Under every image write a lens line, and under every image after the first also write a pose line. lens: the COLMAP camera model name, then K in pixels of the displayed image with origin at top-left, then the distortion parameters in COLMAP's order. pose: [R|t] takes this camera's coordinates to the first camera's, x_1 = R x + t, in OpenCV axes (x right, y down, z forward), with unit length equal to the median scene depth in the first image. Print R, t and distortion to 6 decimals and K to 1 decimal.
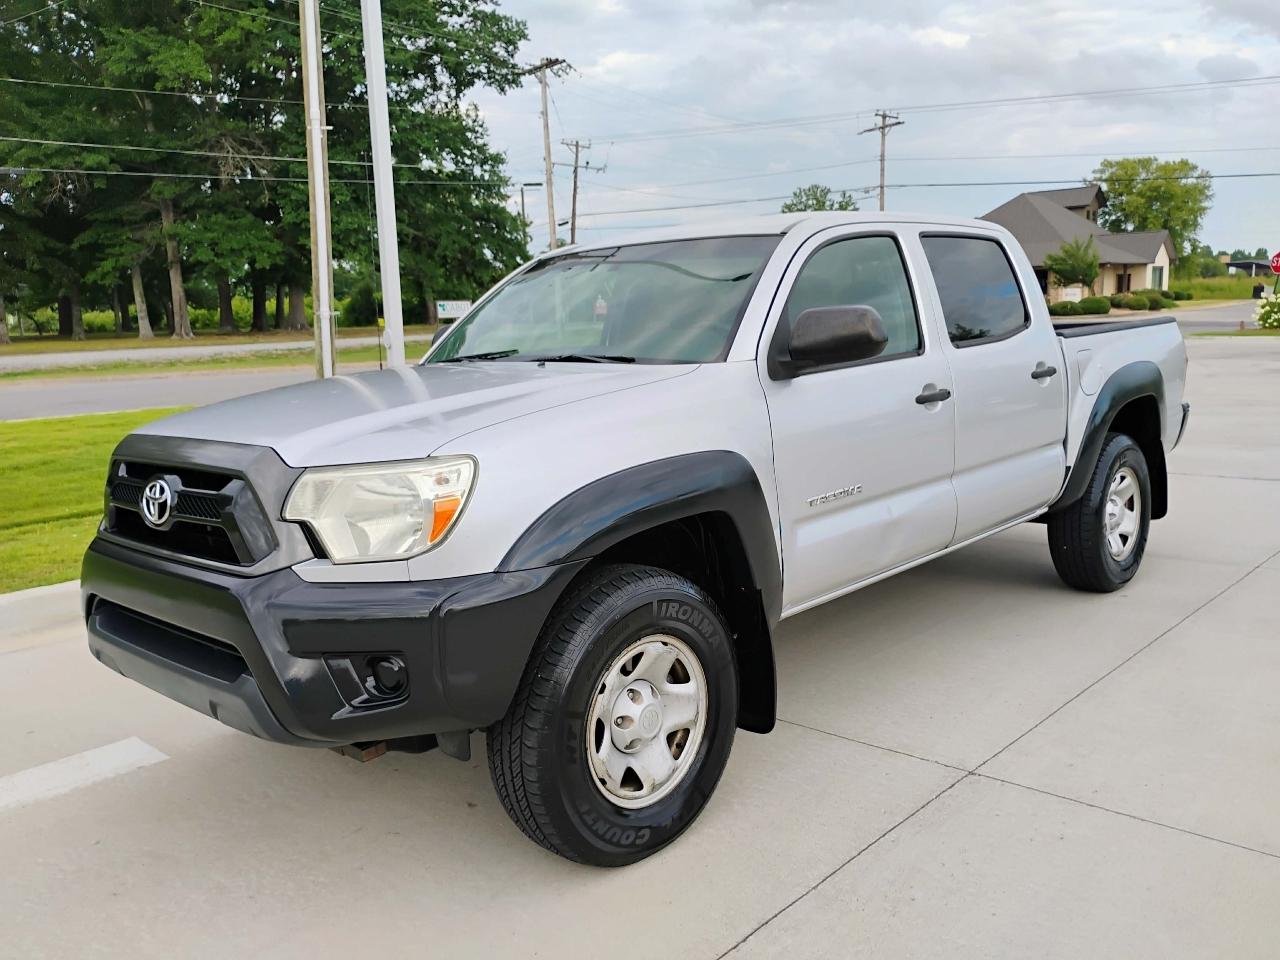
lens RADIAL K [[1068.4, 0, 641.5], [0, 1068.4, 480.5], [0, 0, 1]] dist [0.085131, -0.120119]
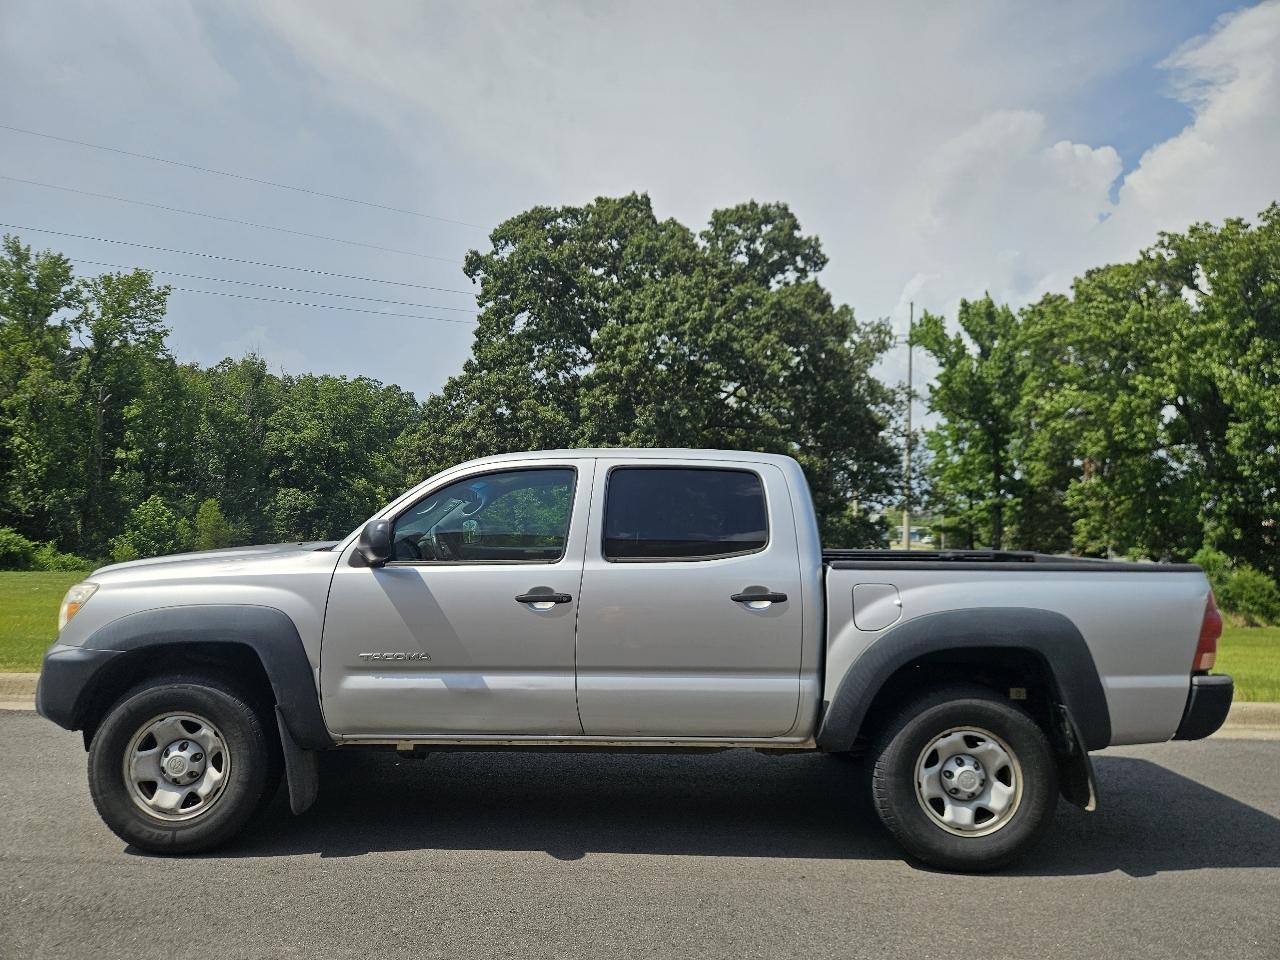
lens RADIAL K [[861.8, 0, 626.5], [0, 861.8, 479.4], [0, 0, 1]] dist [0.066991, -0.053615]
pose [[0.686187, 0.025070, -0.726993, 0.770033], [-0.155756, 0.981291, -0.113174, -0.084613], [0.710554, 0.190892, 0.677254, 0.281215]]
